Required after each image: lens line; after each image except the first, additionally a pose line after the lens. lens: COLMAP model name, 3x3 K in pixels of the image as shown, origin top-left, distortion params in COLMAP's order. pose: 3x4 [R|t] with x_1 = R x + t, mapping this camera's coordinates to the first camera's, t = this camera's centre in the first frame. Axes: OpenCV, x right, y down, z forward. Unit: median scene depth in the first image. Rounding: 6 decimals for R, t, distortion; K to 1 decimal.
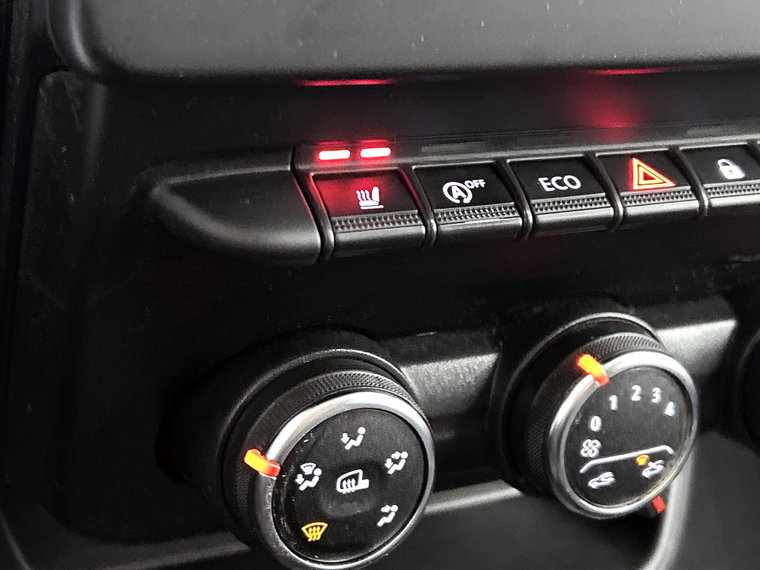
lens RADIAL K [[1406.2, 0, 380.0], [0, 1406.2, 285.0], [0, 0, 1]] dist [0.197112, -0.059806]
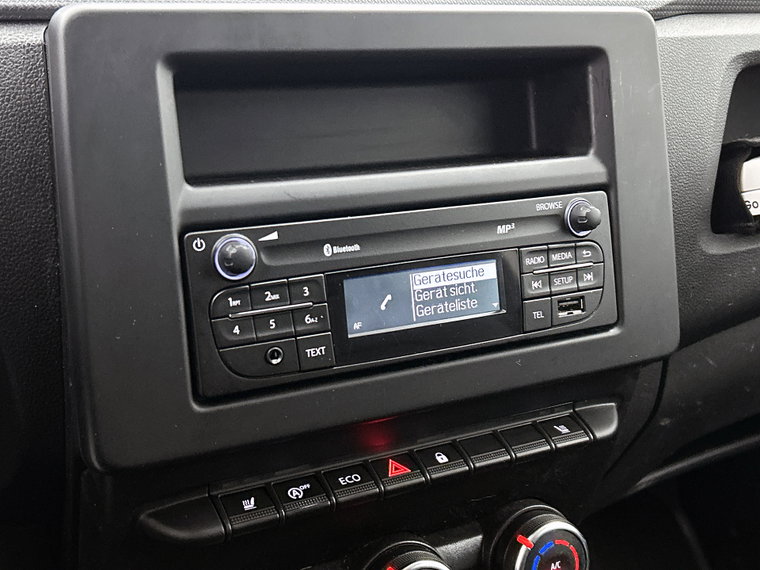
lens RADIAL K [[1102.0, 0, 380.0], [0, 1102.0, 285.0], [0, 0, 1]] dist [0.261216, -0.706317]
pose [[0.989638, -0.140998, 0.027136, 0.160625], [0.143540, 0.966740, -0.211685, -0.000142], [0.003613, 0.213387, 0.976961, -0.556207]]
